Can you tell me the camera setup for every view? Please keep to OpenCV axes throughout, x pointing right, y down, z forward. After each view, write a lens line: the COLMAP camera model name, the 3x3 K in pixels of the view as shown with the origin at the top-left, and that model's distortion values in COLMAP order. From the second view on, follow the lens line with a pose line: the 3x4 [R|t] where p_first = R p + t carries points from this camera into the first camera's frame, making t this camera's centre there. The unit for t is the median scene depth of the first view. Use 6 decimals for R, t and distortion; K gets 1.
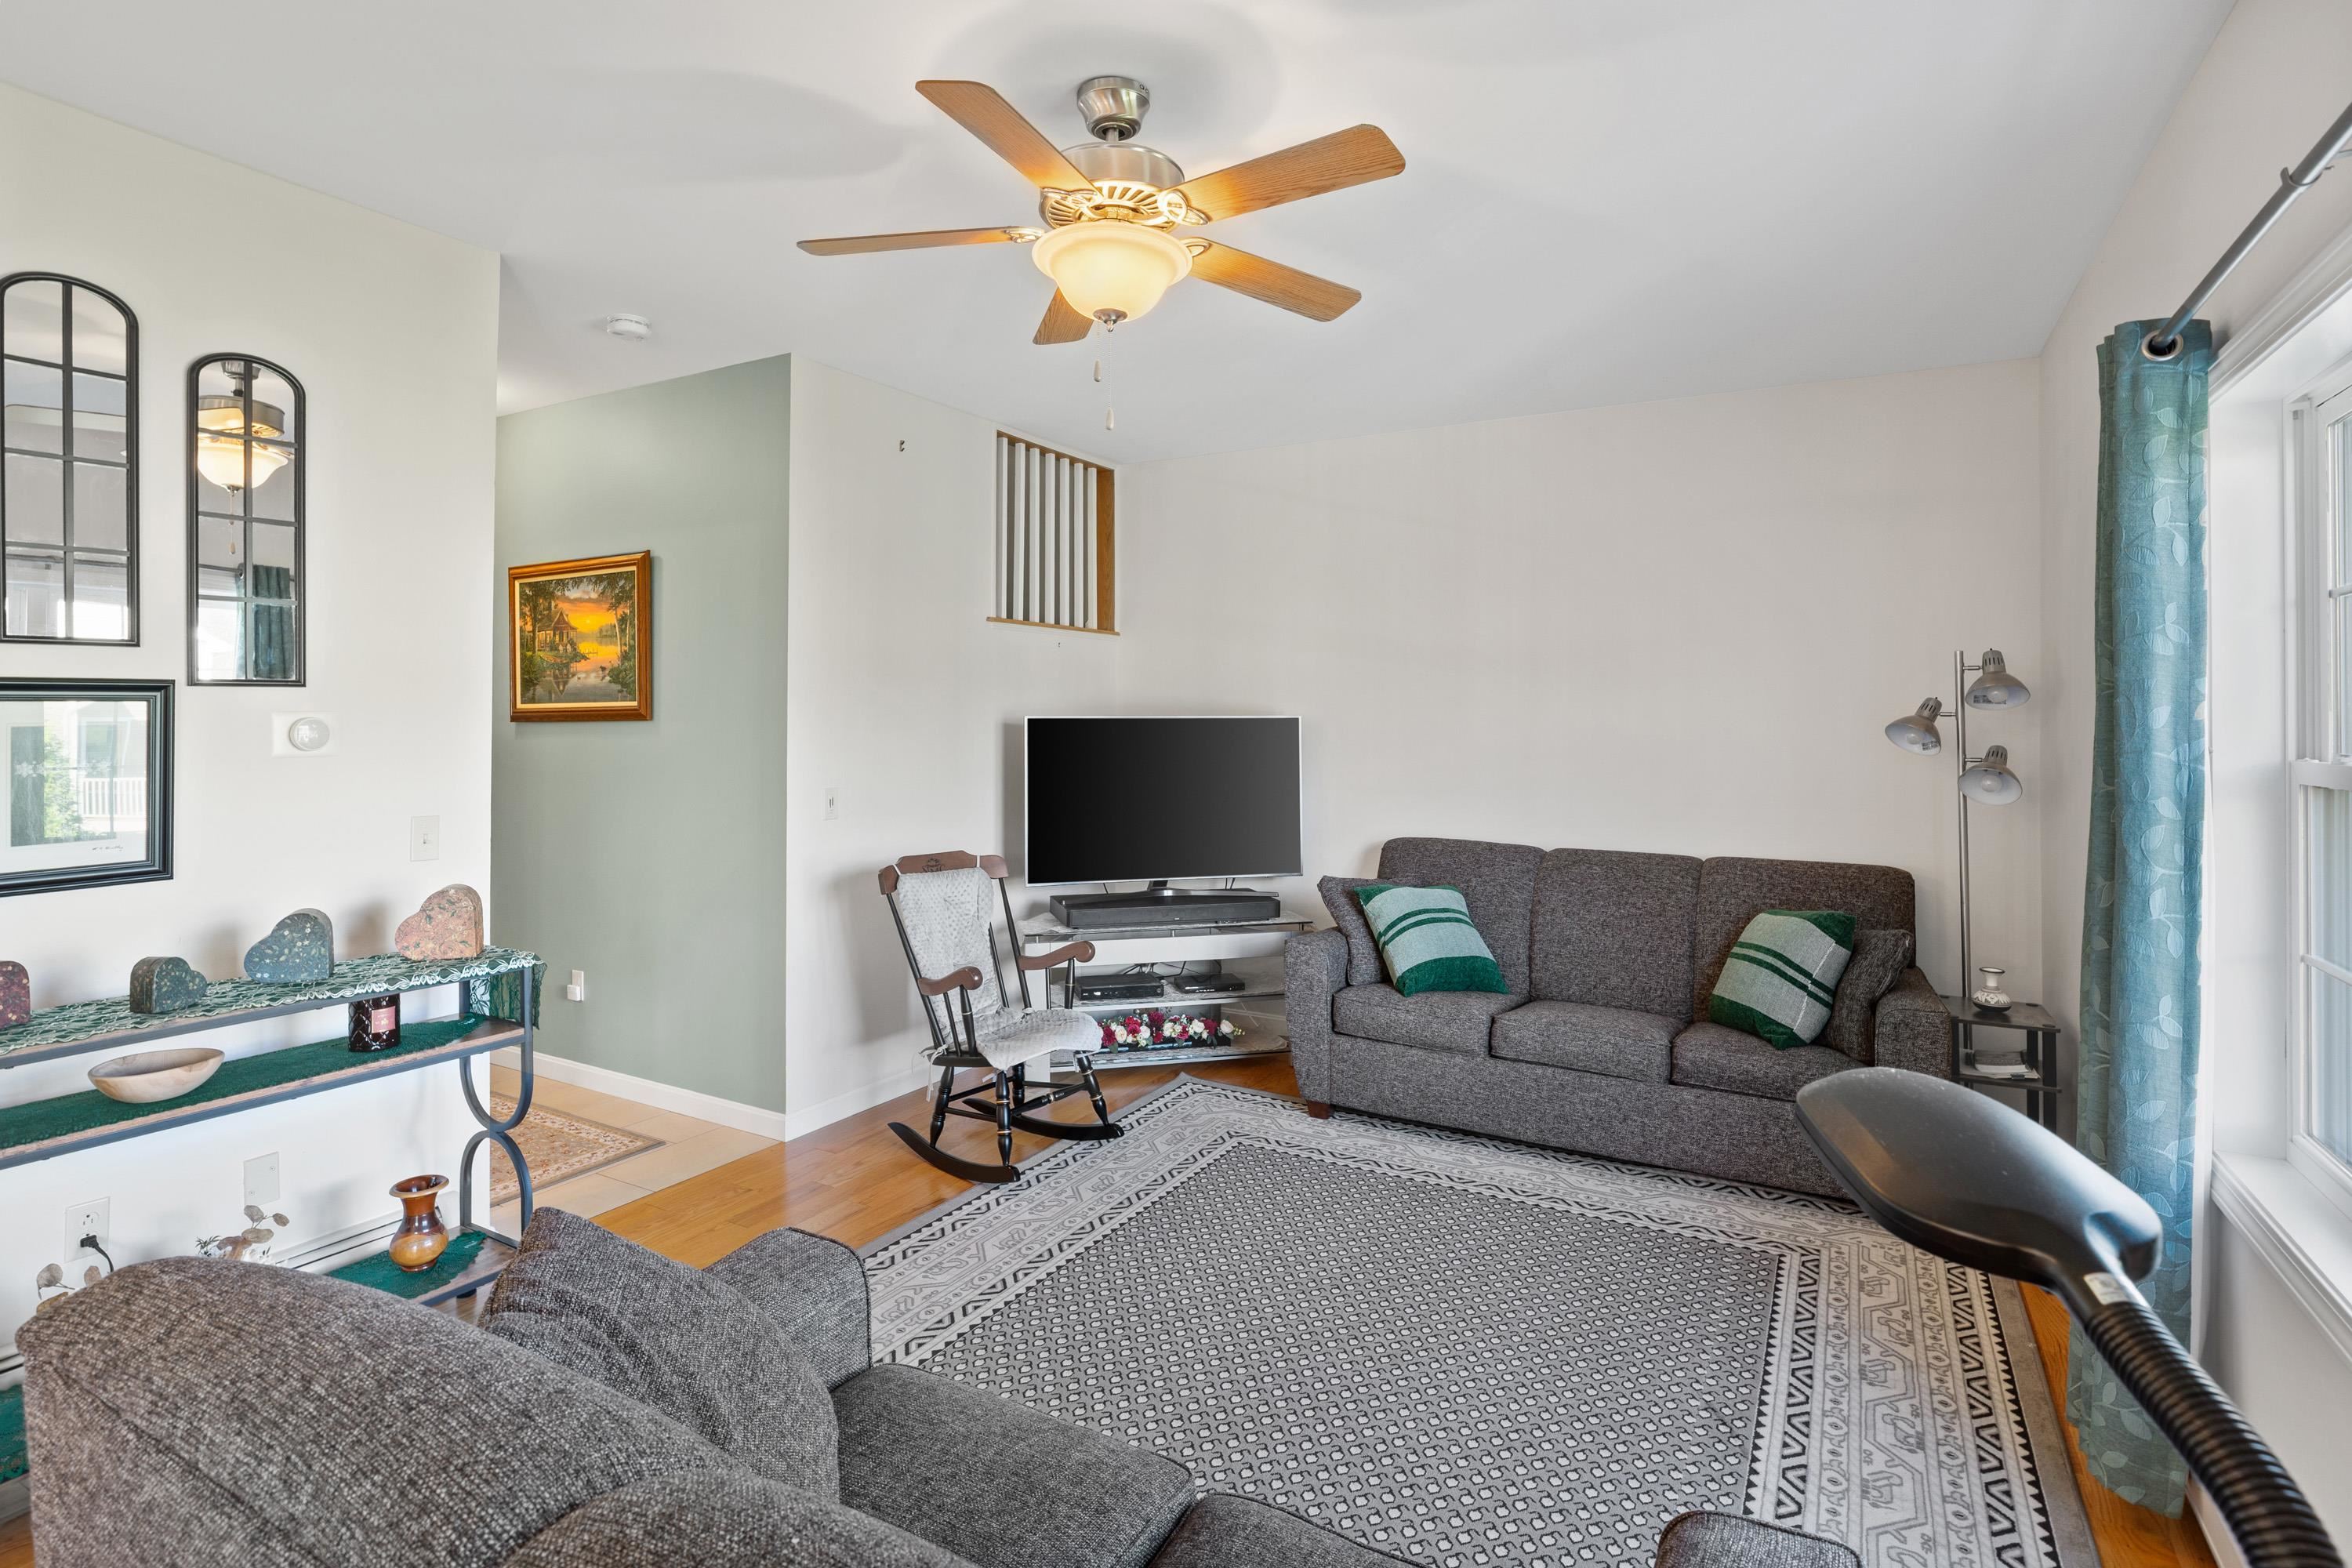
lens RADIAL K [[1187.0, 0, 1176.5], [0, 1187.0, 694.8], [0, 0, 1]] dist [-0.001120, -0.000136]
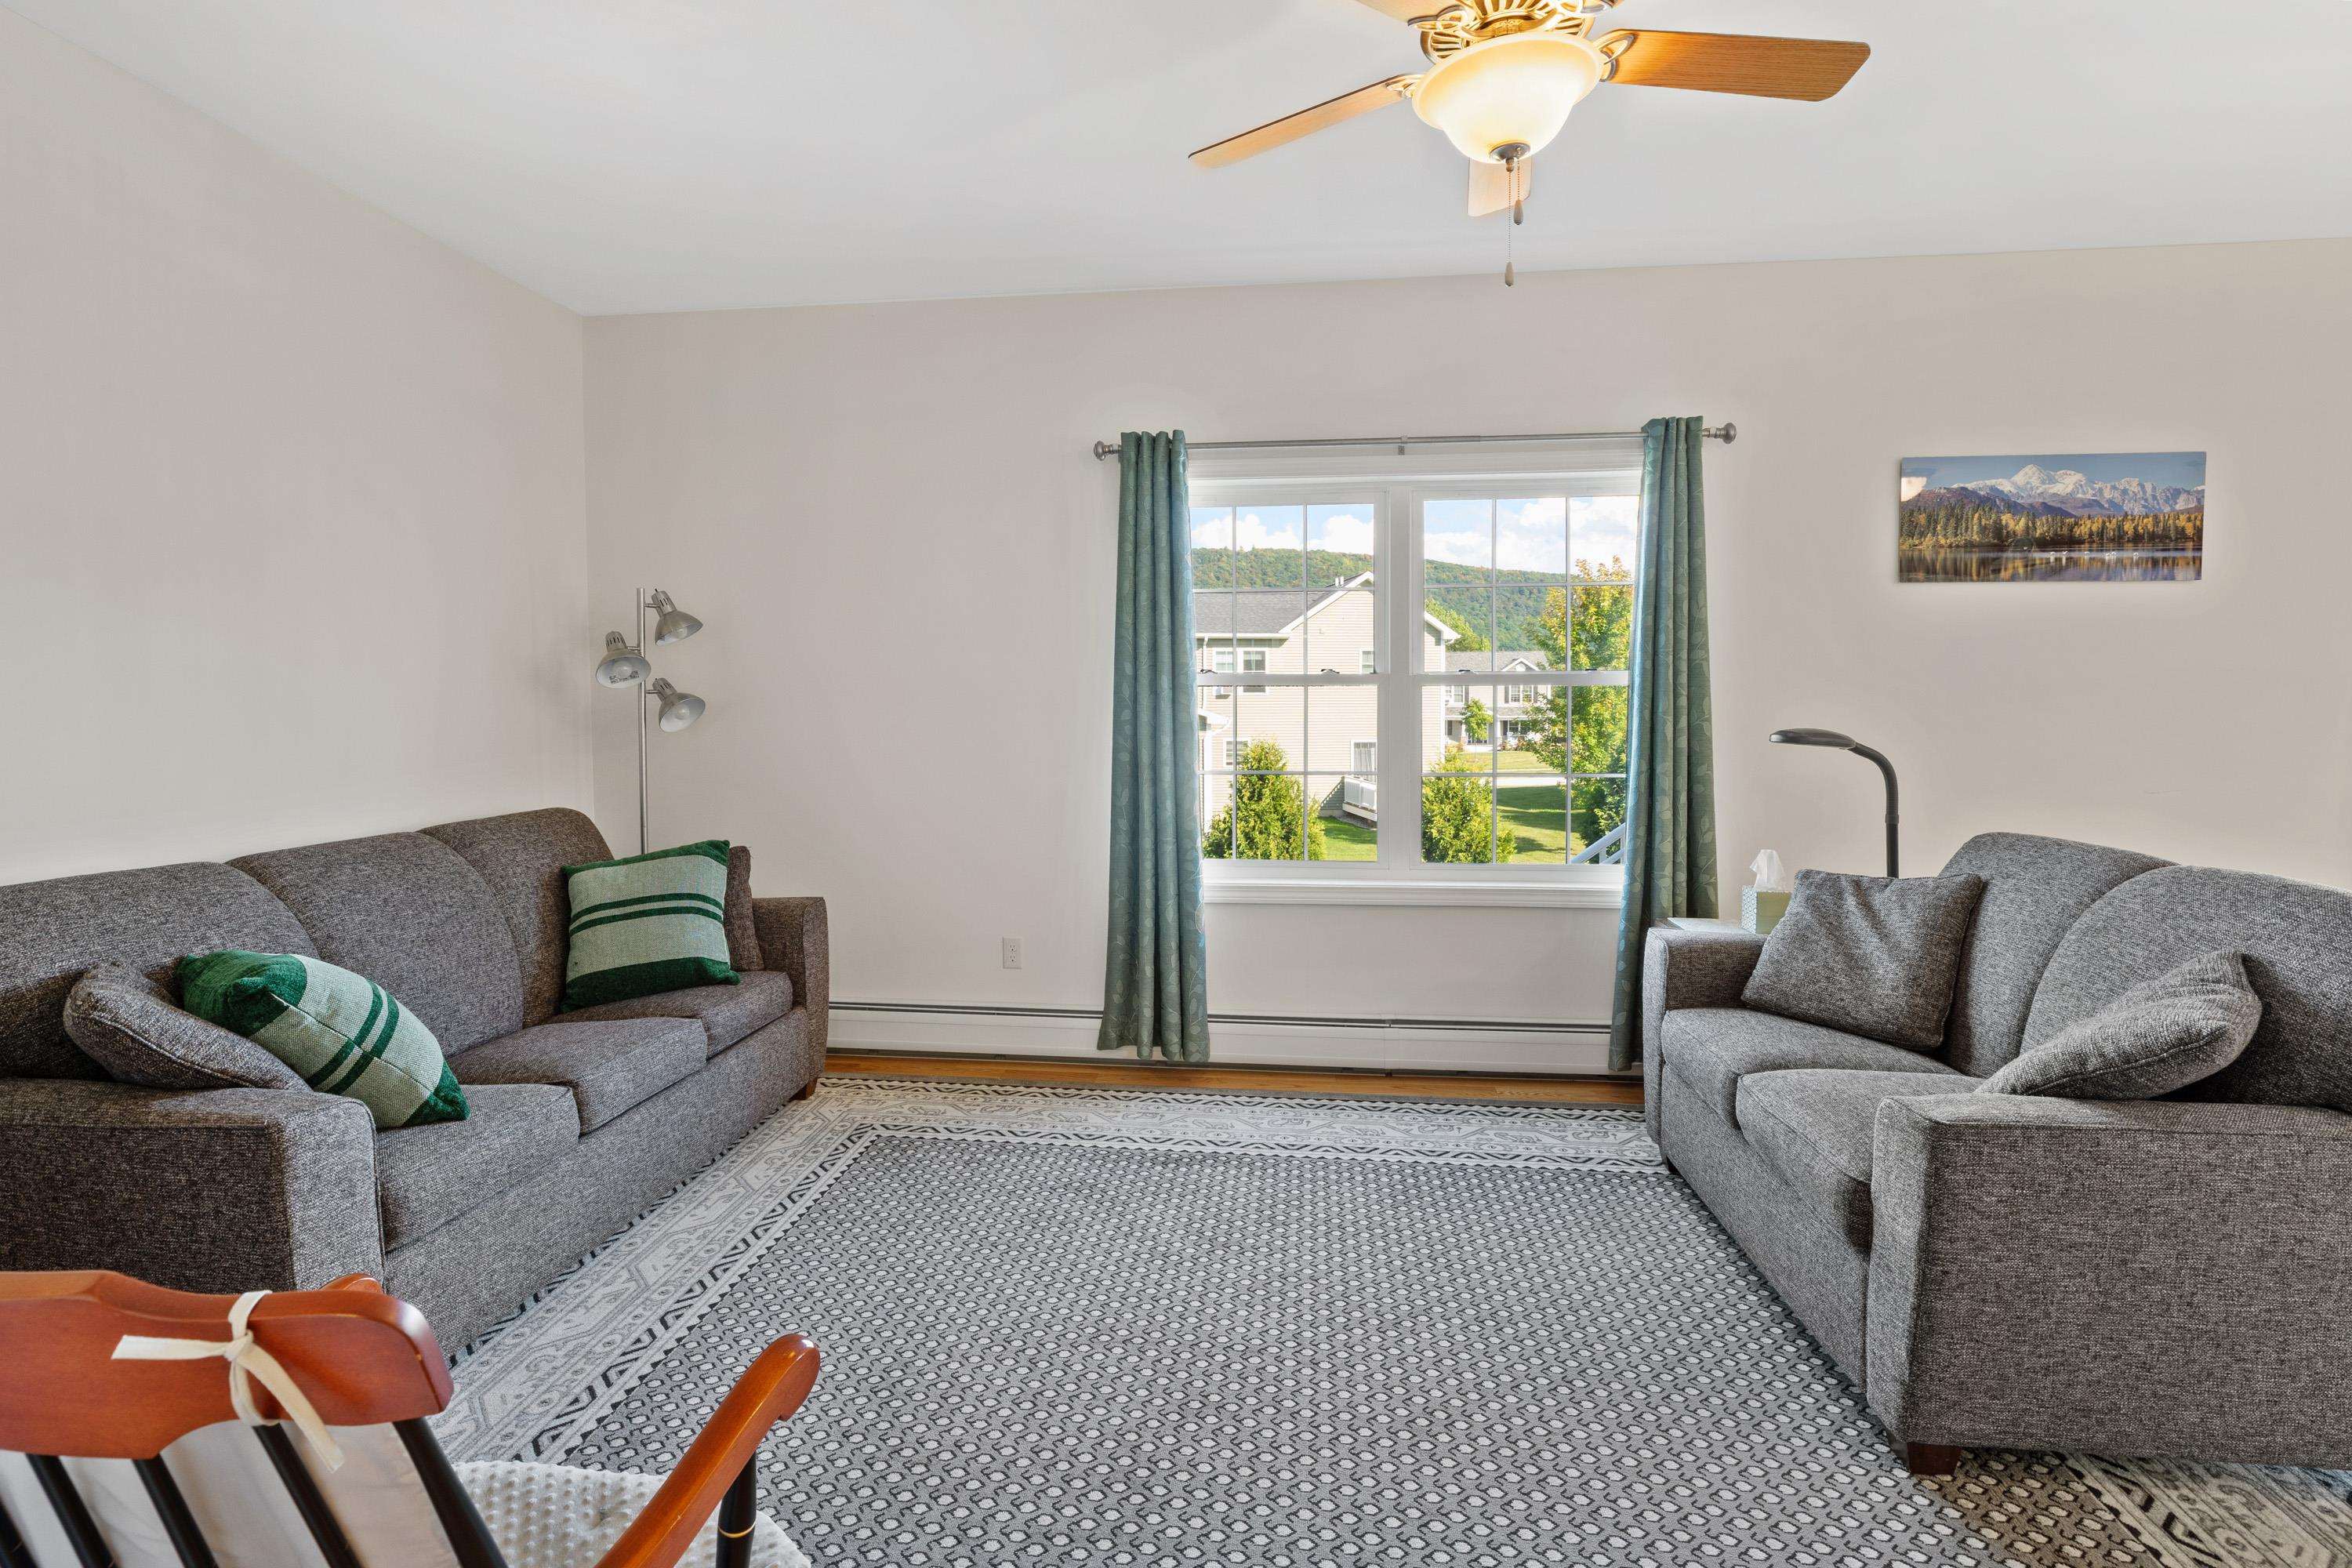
lens RADIAL K [[1120.7, 0, 1167.3], [0, 1120.7, 710.3], [0, 0, 1]] dist [-0.029212, 0.012736]
pose [[-0.375201, -0.011792, 0.926868, -0.450241], [-0.001674, 0.999926, 0.012044, 0.059088], [-0.926942, 0.002967, -0.375193, 0.961603]]
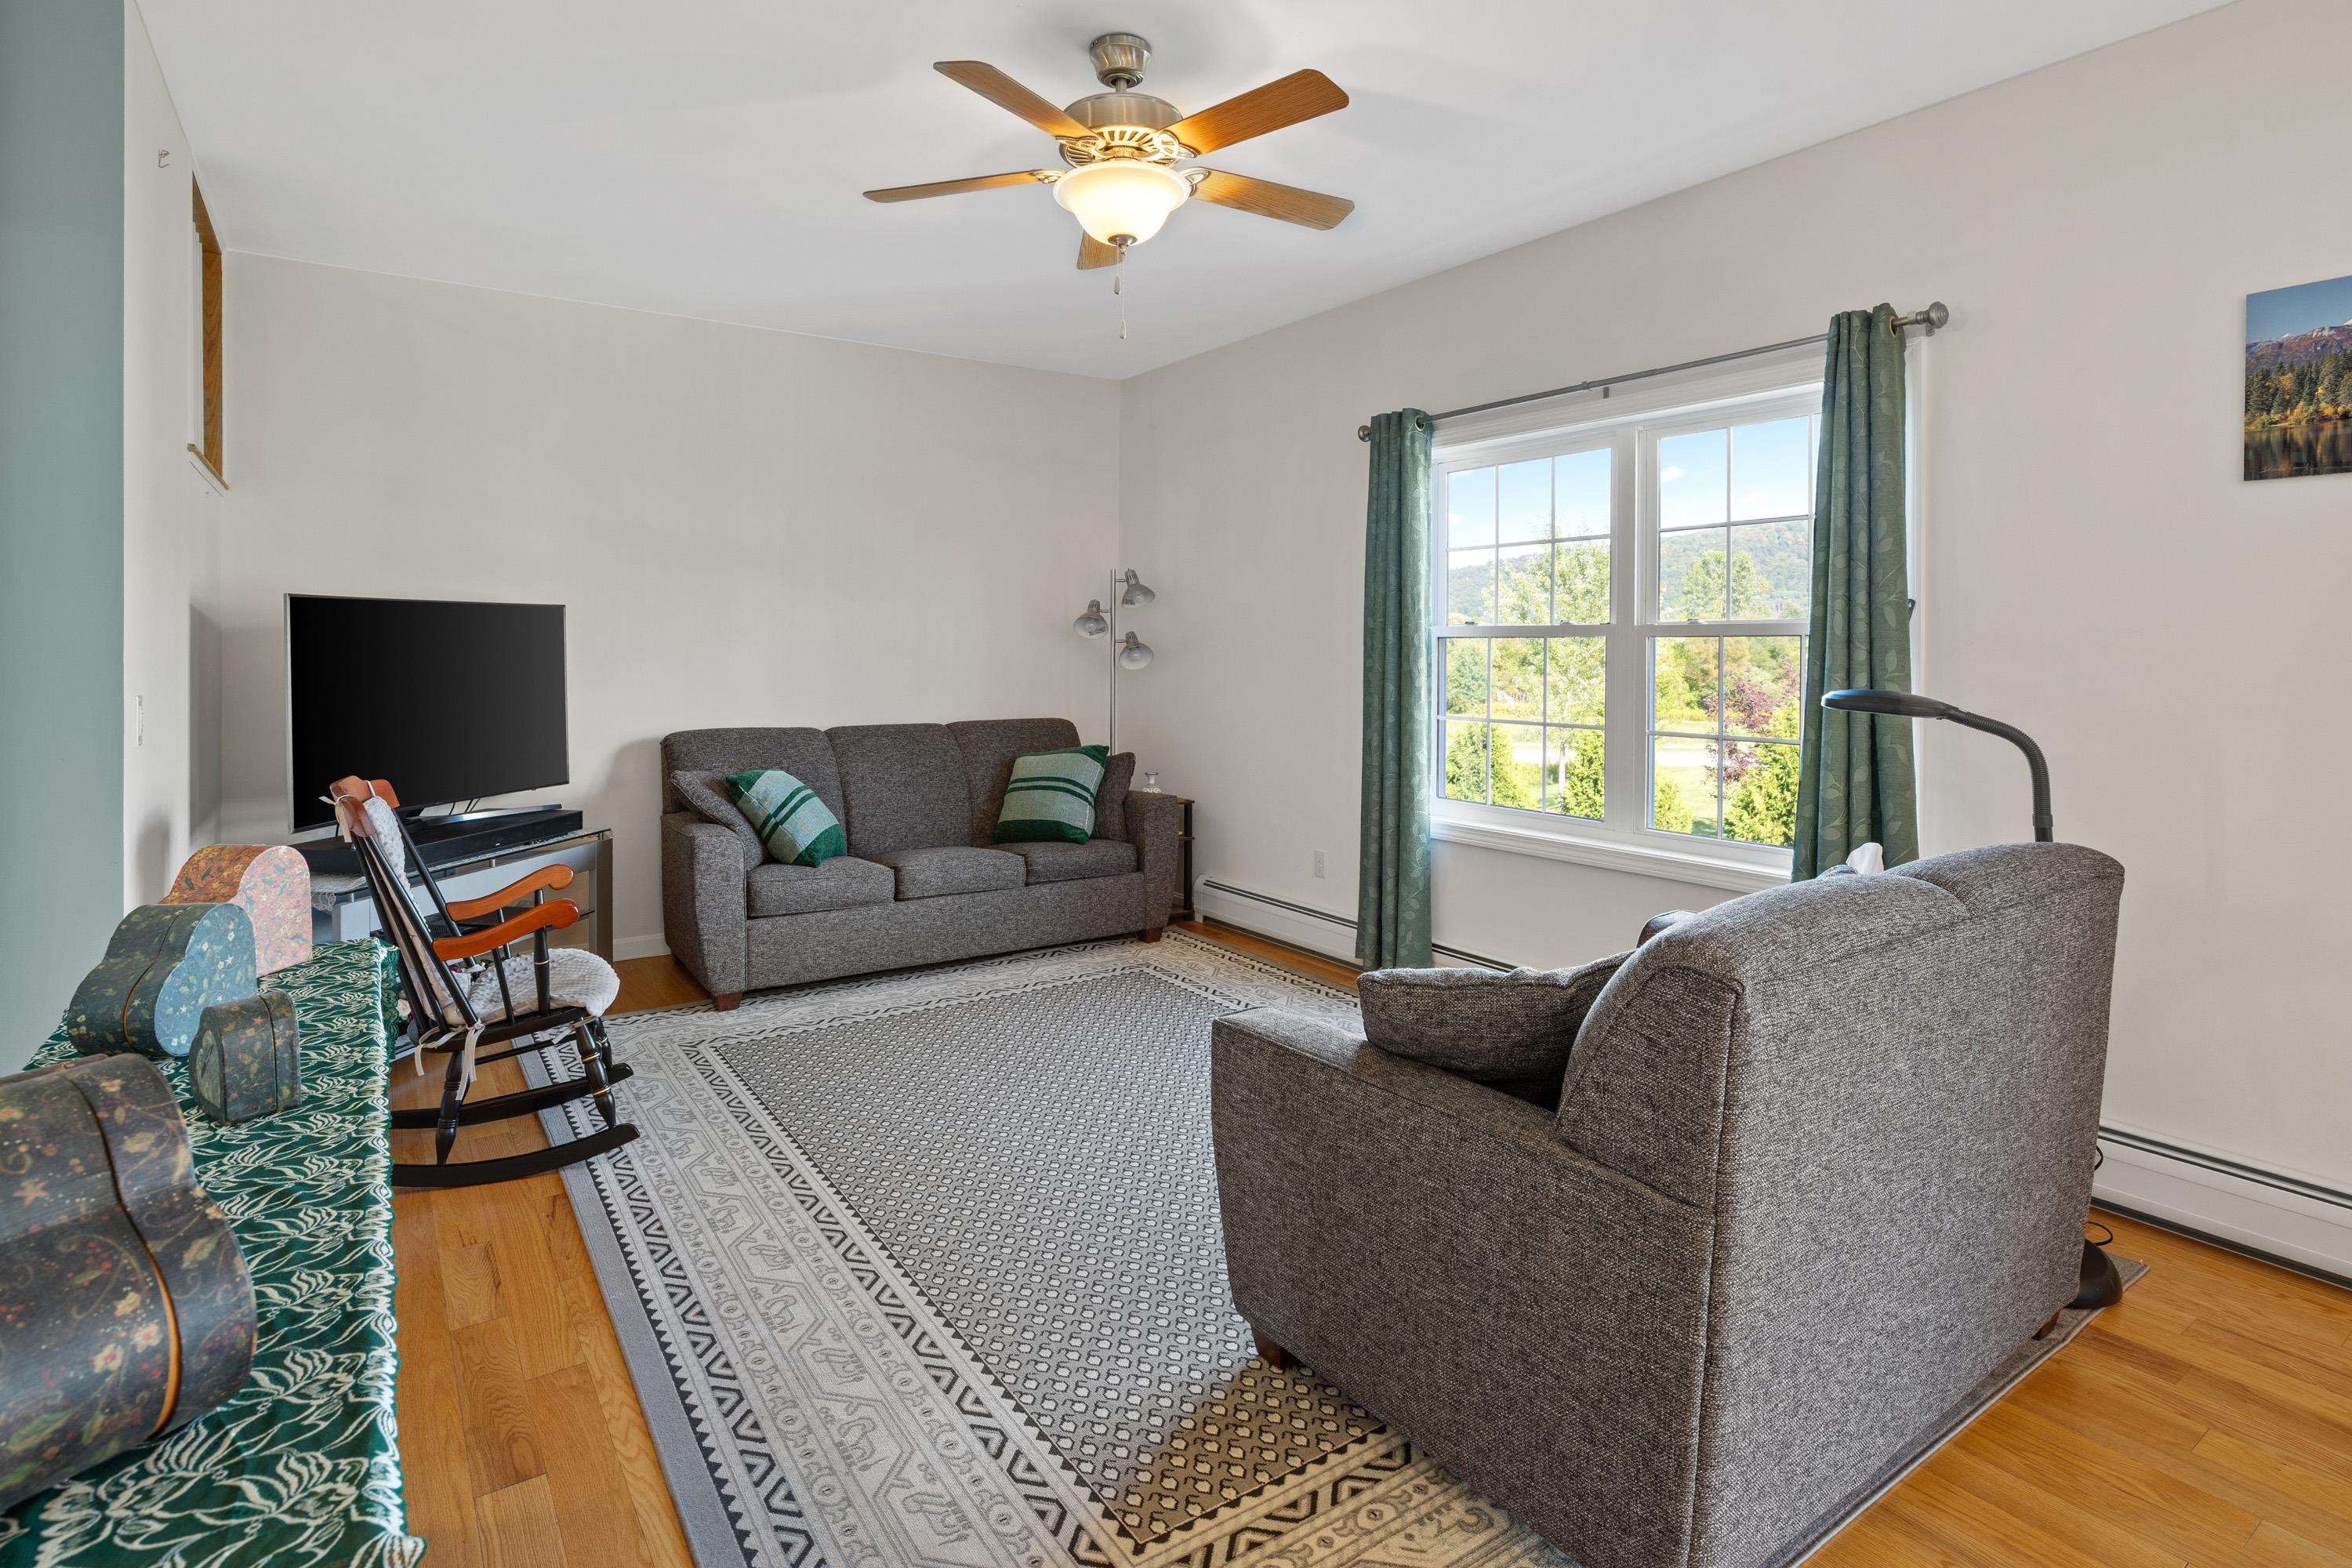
lens RADIAL K [[1142.6, 0, 1210.8], [0, 1142.6, 640.6], [0, 0, 1]] dist [-0.017511, 0.000565]
pose [[0.410436, 0.010928, 0.911824, -0.632562], [-0.011625, 0.999910, -0.006751, 0.062276], [-0.911815, -0.007829, 0.410526, 0.292745]]
